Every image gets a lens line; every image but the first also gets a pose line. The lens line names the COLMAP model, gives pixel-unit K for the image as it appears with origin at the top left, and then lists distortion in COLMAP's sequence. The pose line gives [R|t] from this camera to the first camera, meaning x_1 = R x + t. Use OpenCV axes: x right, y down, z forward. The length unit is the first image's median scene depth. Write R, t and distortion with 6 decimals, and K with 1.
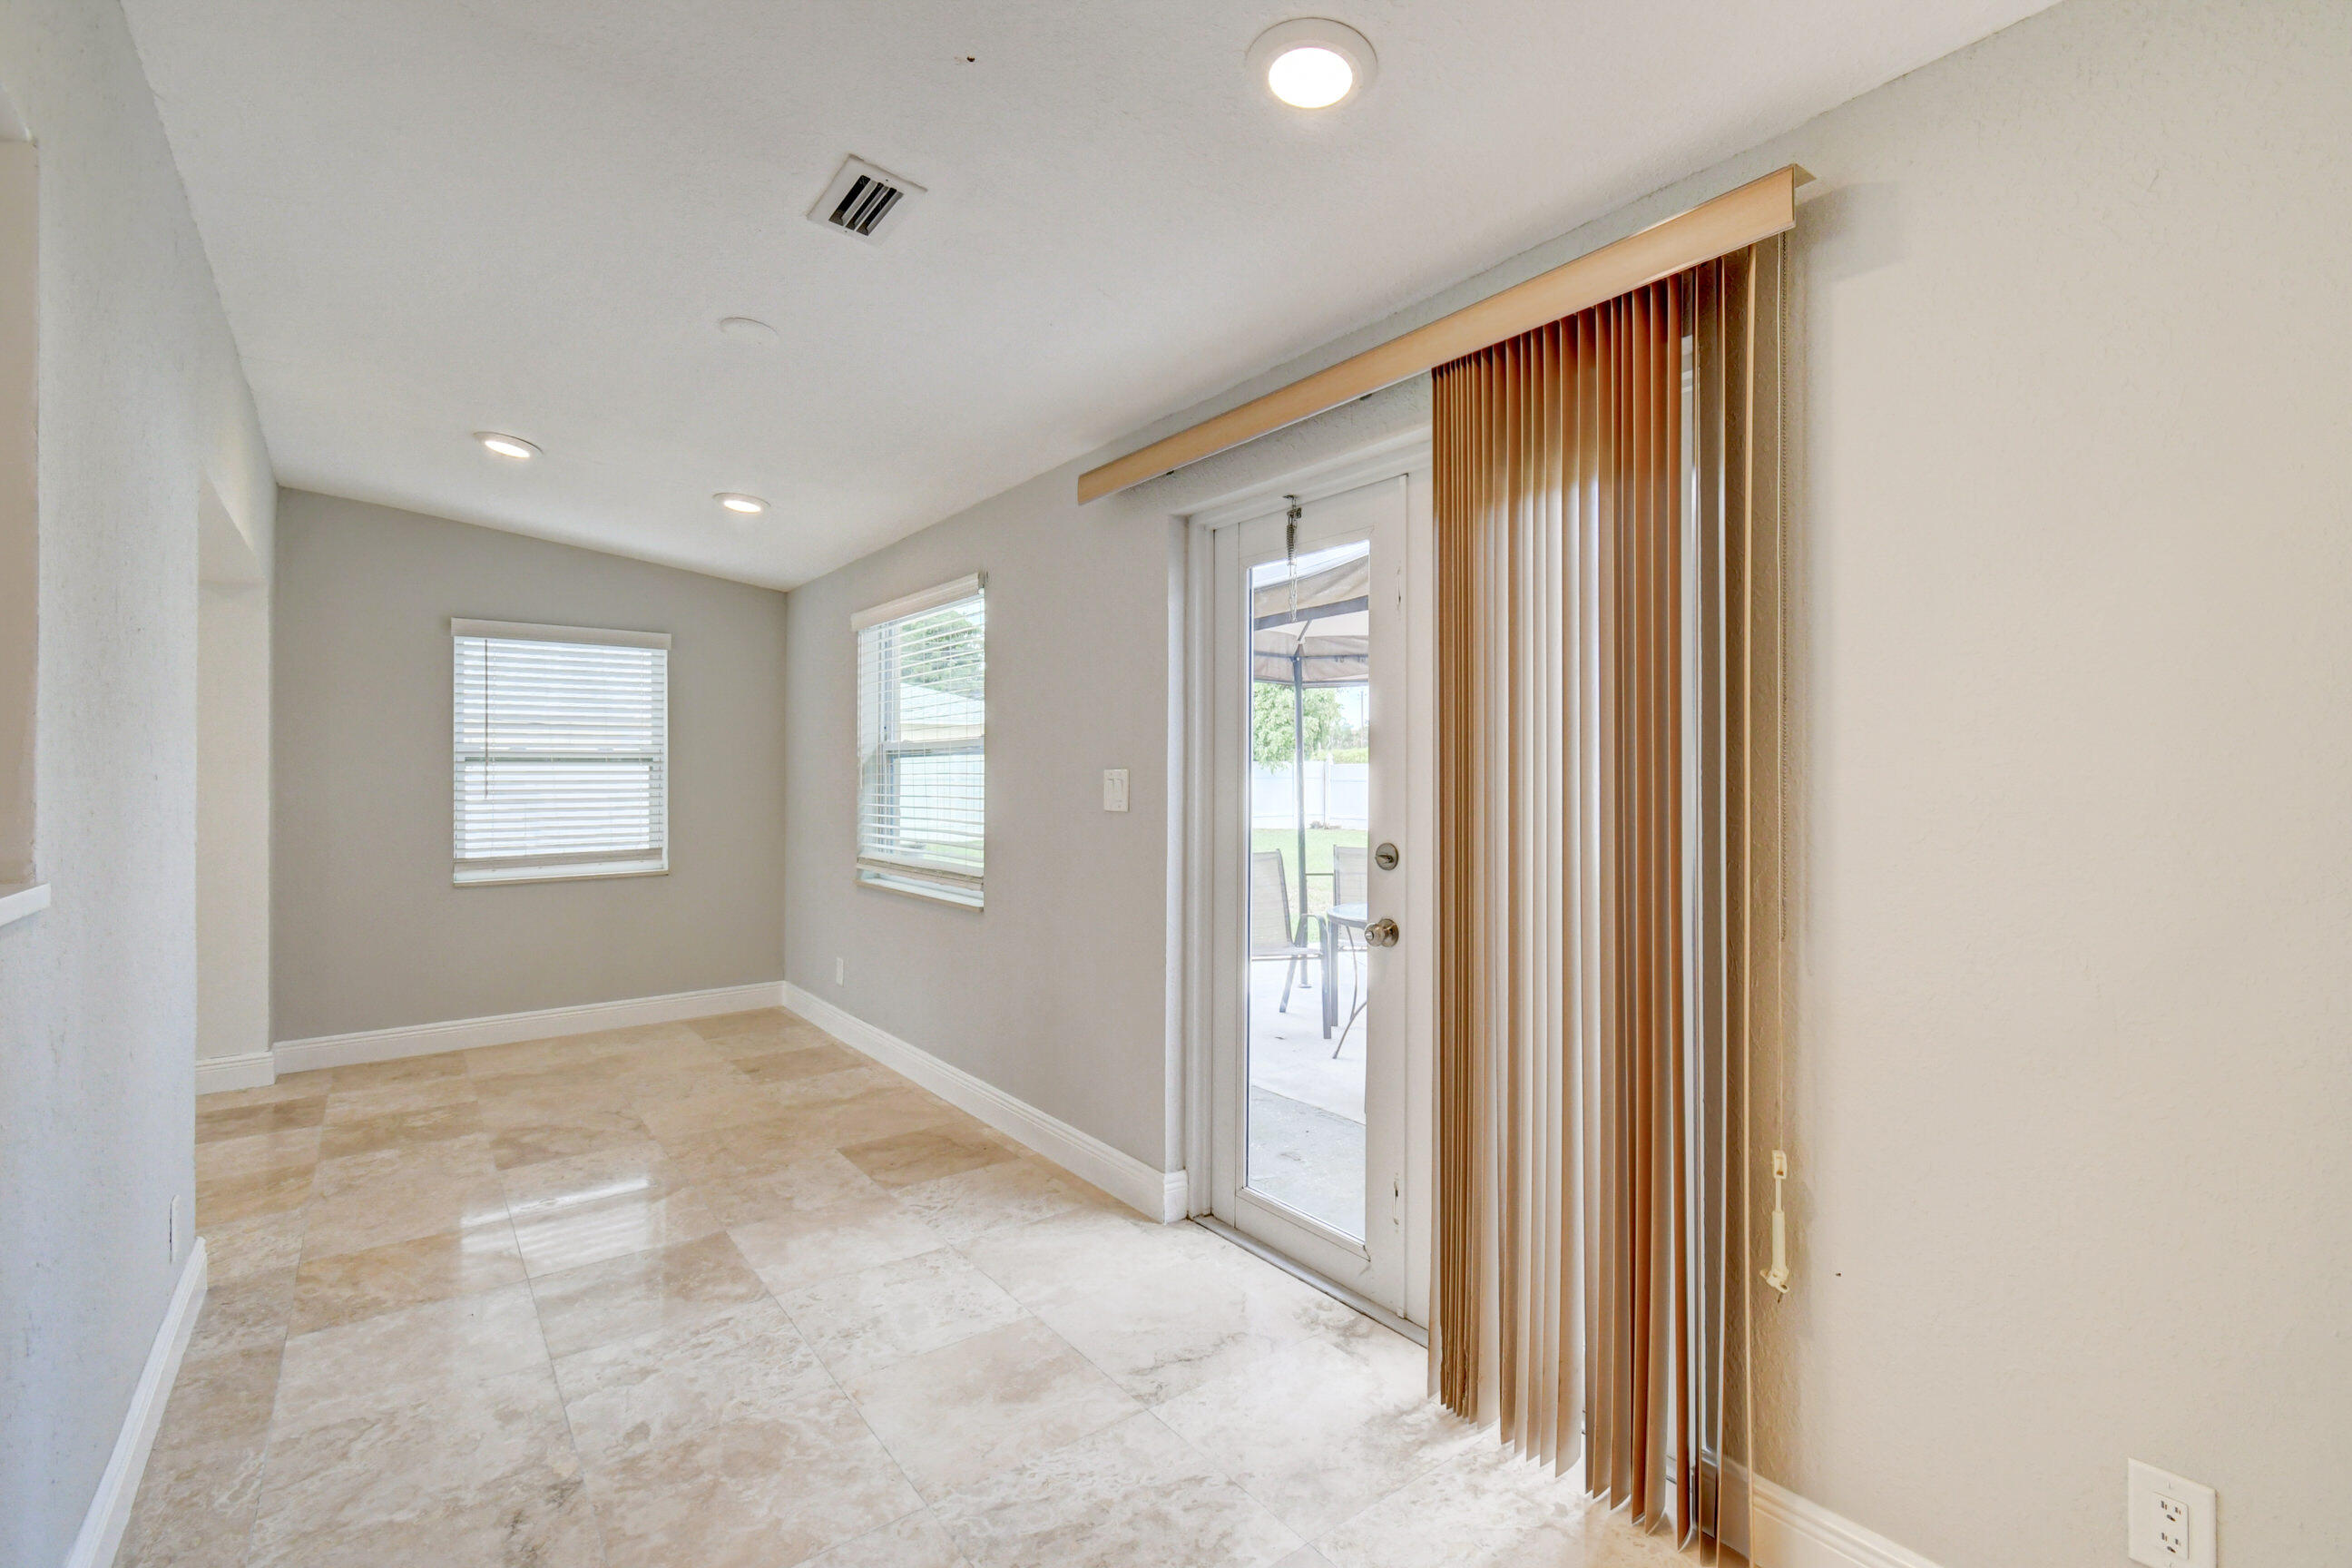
lens RADIAL K [[1032.9, 0, 1186.6], [0, 1032.9, 770.4], [0, 0, 1]] dist [0.004436, -0.003665]
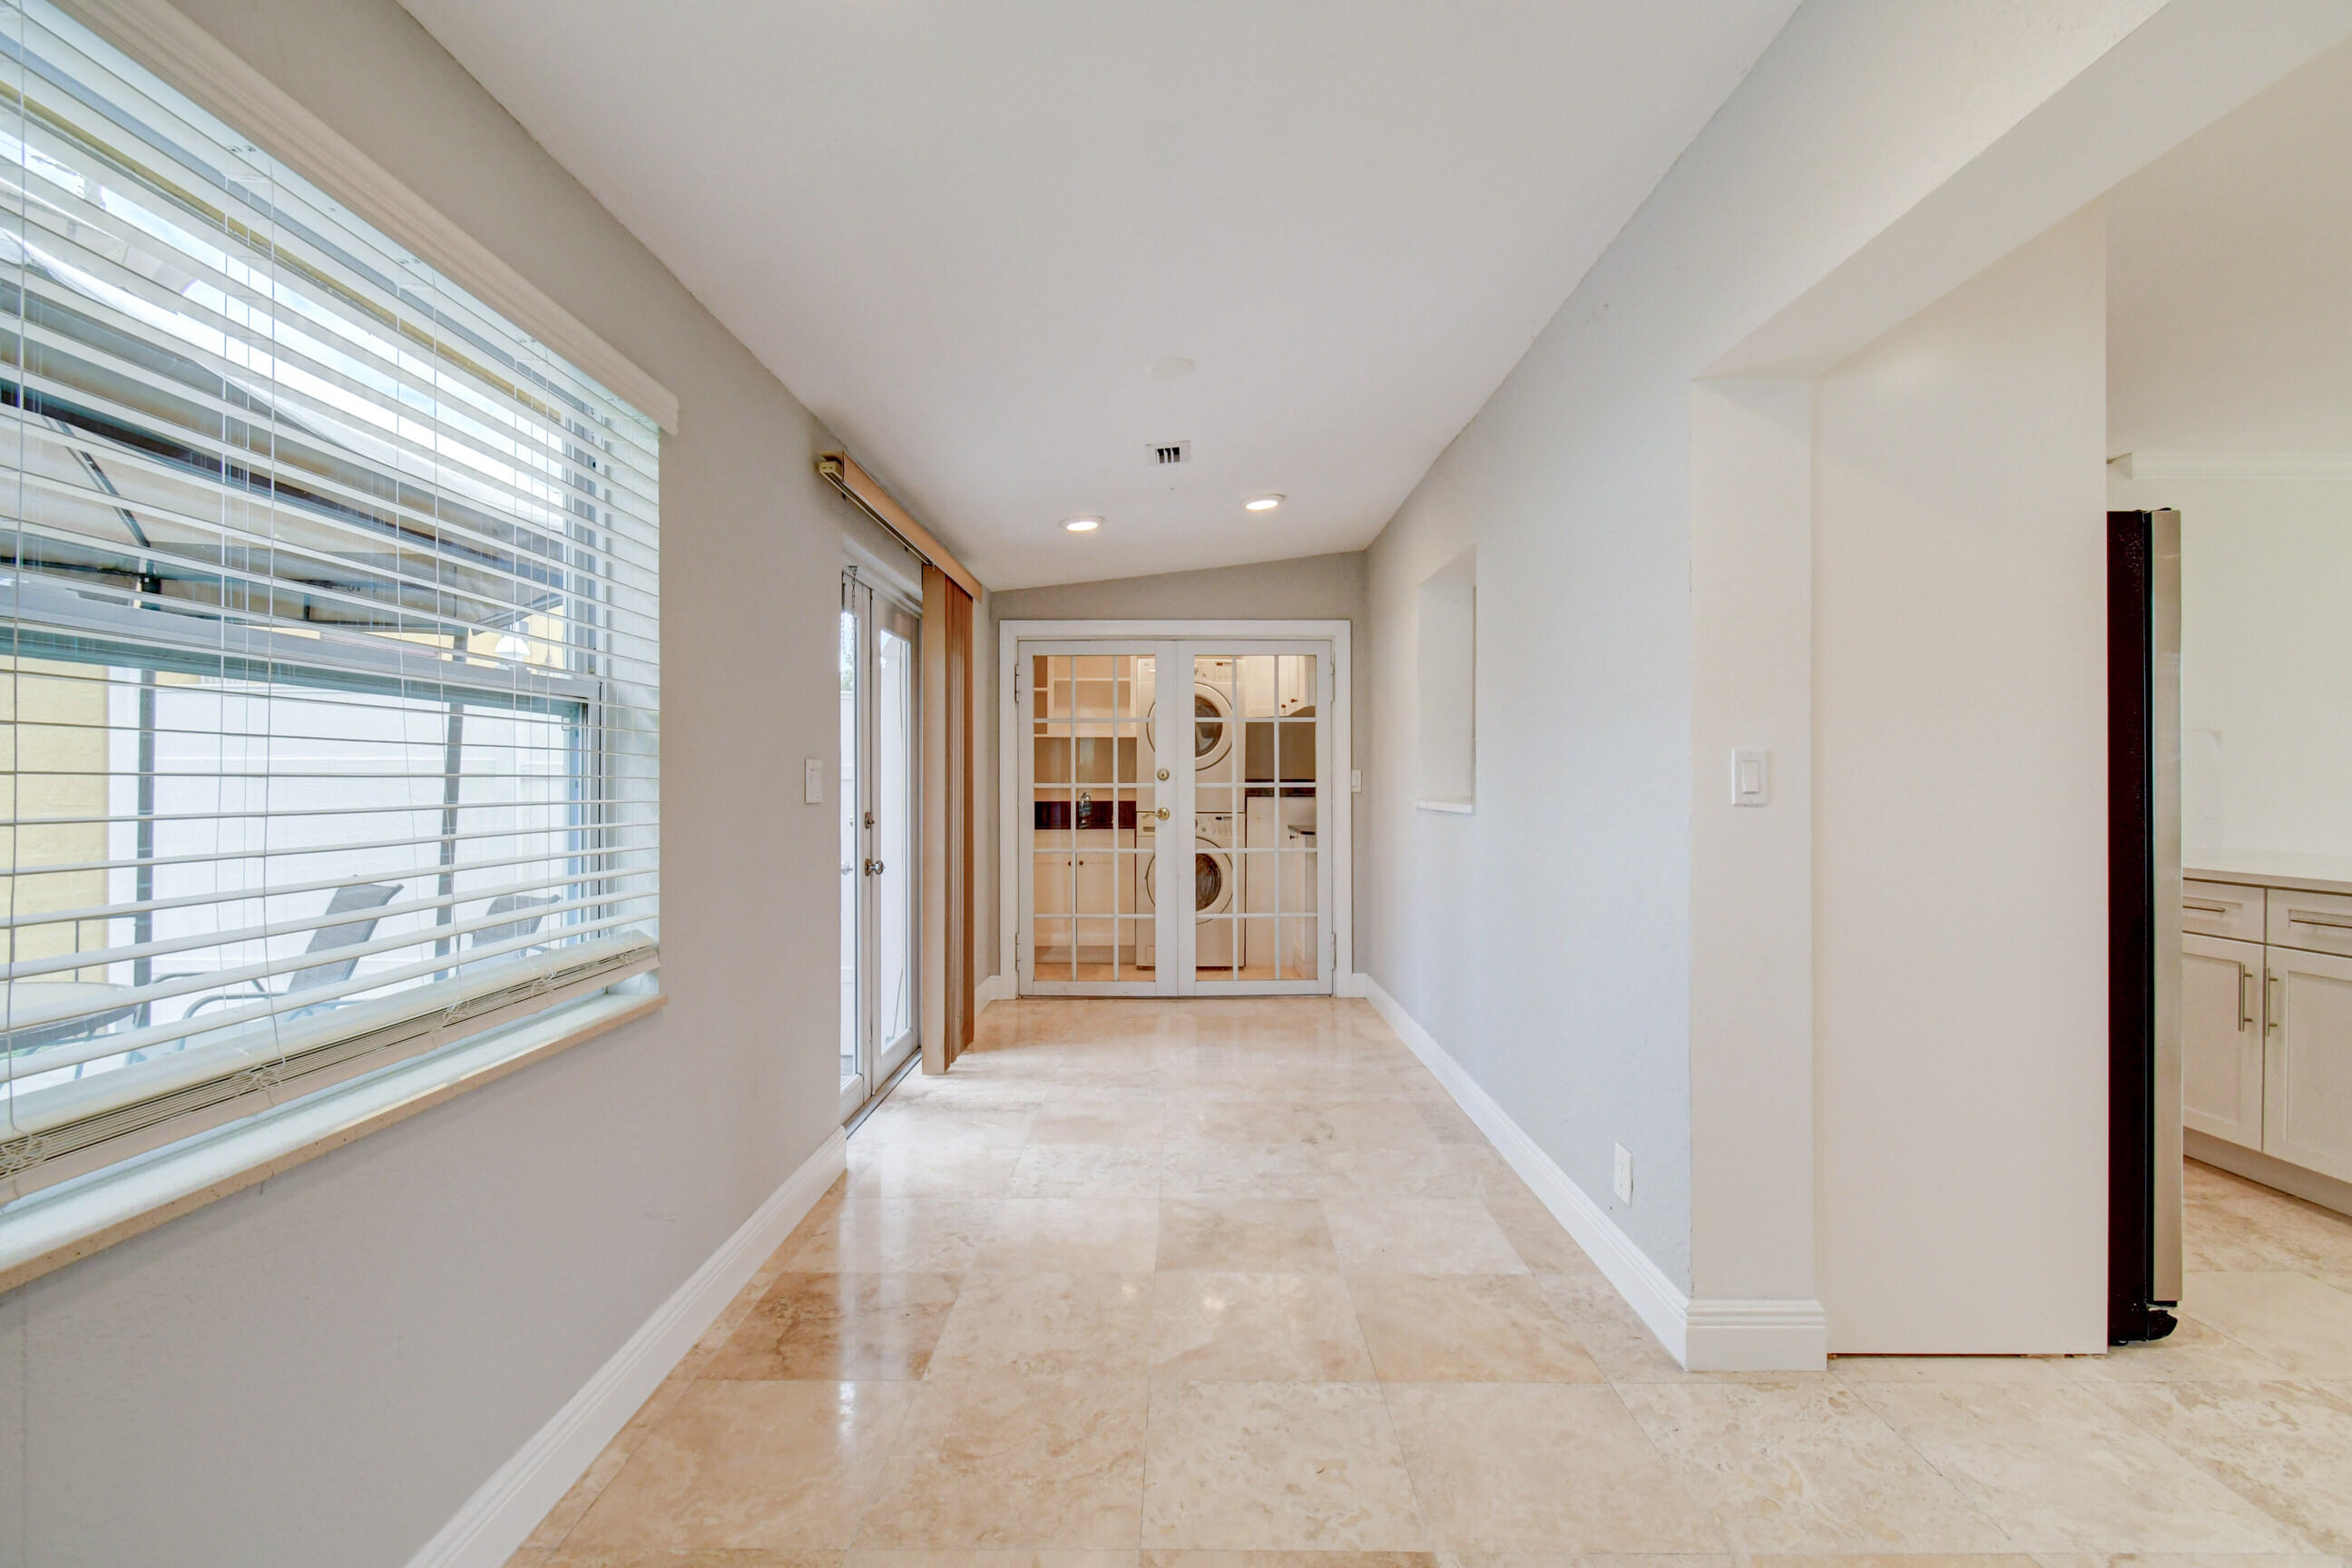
lens RADIAL K [[1032.9, 0, 1178.0], [0, 1032.9, 787.4], [0, 0, 1]] dist [0.004436, -0.003665]
pose [[-0.788540, -0.000576, 0.614983, -1.204242], [-0.001494, 0.999998, -0.000979, 0.036677], [-0.614981, -0.001691, -0.788540, 2.019527]]
